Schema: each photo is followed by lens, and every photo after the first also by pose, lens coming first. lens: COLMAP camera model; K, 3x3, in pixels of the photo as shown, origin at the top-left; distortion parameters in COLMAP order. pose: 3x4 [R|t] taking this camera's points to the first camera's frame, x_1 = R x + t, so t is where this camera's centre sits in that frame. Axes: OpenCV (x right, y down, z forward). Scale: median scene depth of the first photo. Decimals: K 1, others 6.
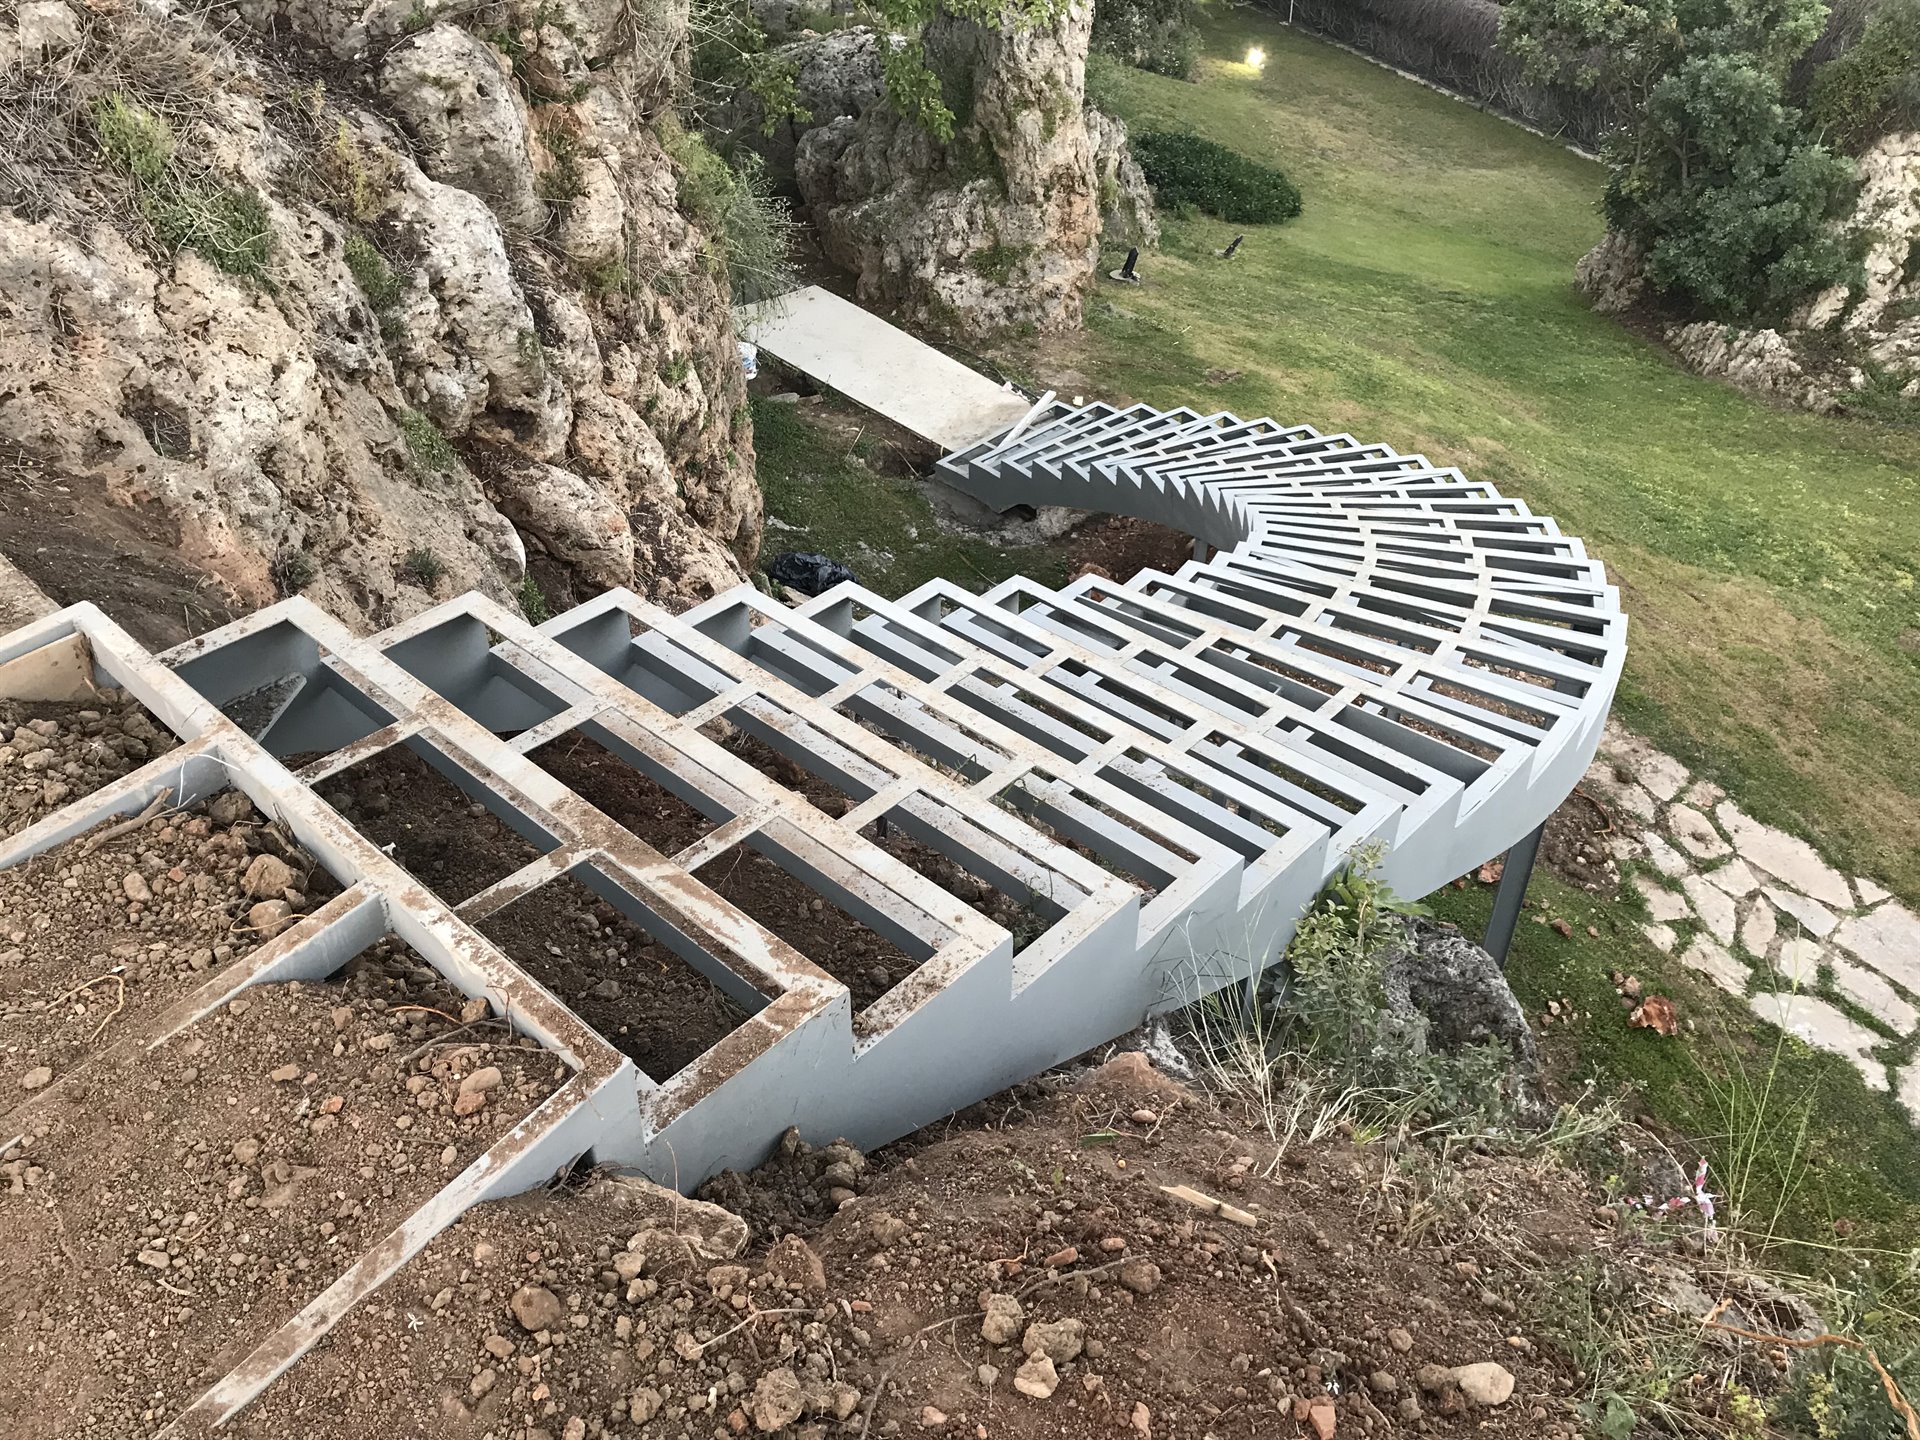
lens RADIAL K [[1537.8, 0, 960.0], [0, 1537.8, 720.0], [0, 0, 1]] dist [-0.003078, 0.011911]
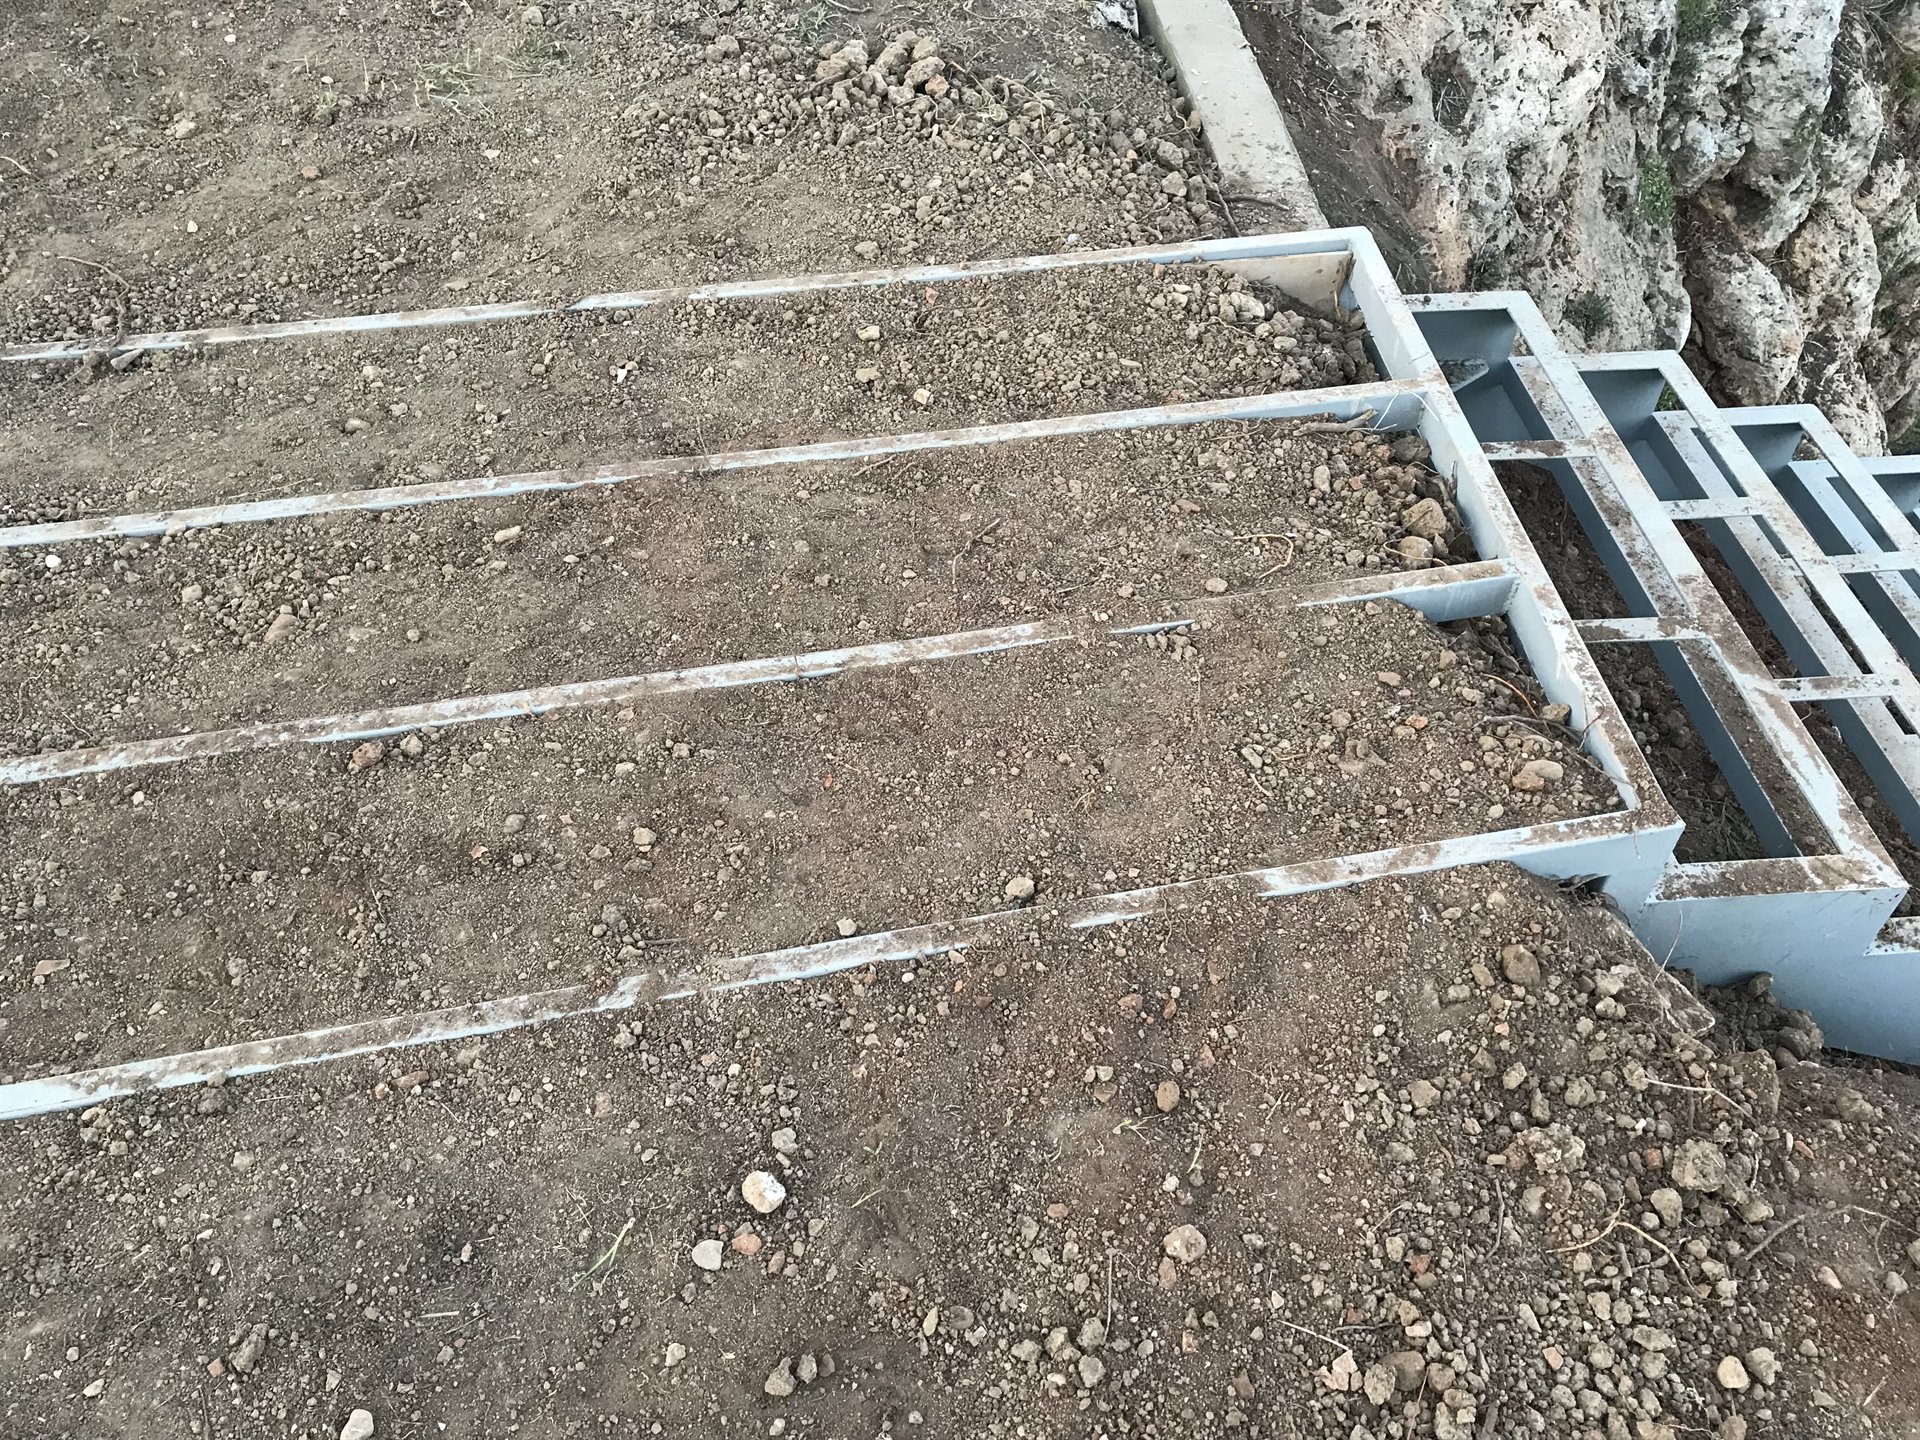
lens RADIAL K [[1503.3, 0, 958.1], [0, 1503.3, 748.6], [0, 0, 1]] dist [0.011844, -0.011447]
pose [[0.724617, 0.498824, -0.475504, -0.070575], [-0.407108, 0.866563, 0.288673, 0.051861], [0.556051, -0.015596, 0.831002, -0.071331]]
